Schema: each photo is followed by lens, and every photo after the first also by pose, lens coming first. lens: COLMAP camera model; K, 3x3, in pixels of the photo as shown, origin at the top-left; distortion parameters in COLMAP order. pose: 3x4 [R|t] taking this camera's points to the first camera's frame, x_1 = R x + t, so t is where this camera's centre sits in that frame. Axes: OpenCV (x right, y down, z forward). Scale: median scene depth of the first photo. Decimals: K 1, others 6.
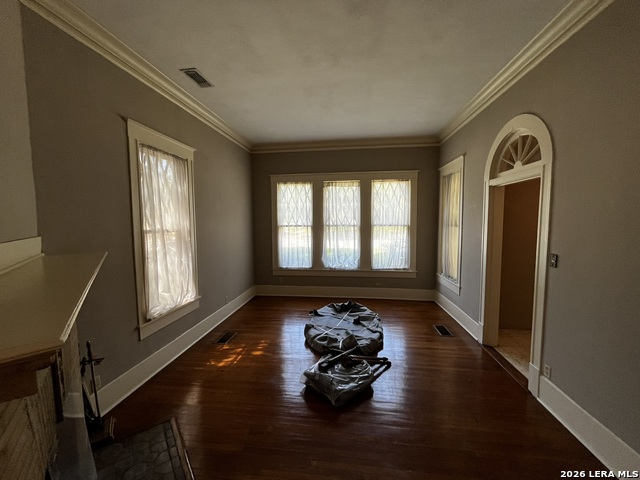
lens RADIAL K [[259.9, 0, 319.1], [0, 259.9, 239.2], [0, 0, 1]] dist [-0.001869, -0.000395]
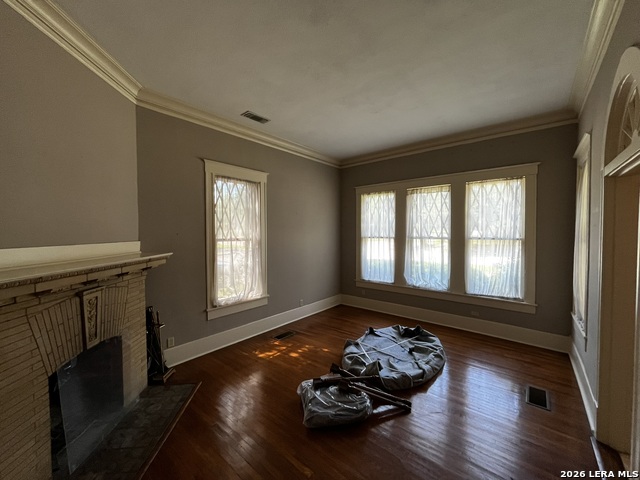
lens RADIAL K [[259.9, 0, 319.1], [0, 259.9, 239.2], [0, 0, 1]] dist [-0.001869, -0.000395]
pose [[0.837711, 0.020278, -0.545737, 0.266906], [-0.042938, 0.998662, -0.028802, -0.008224], [0.544423, 0.047561, 0.837461, 0.084089]]
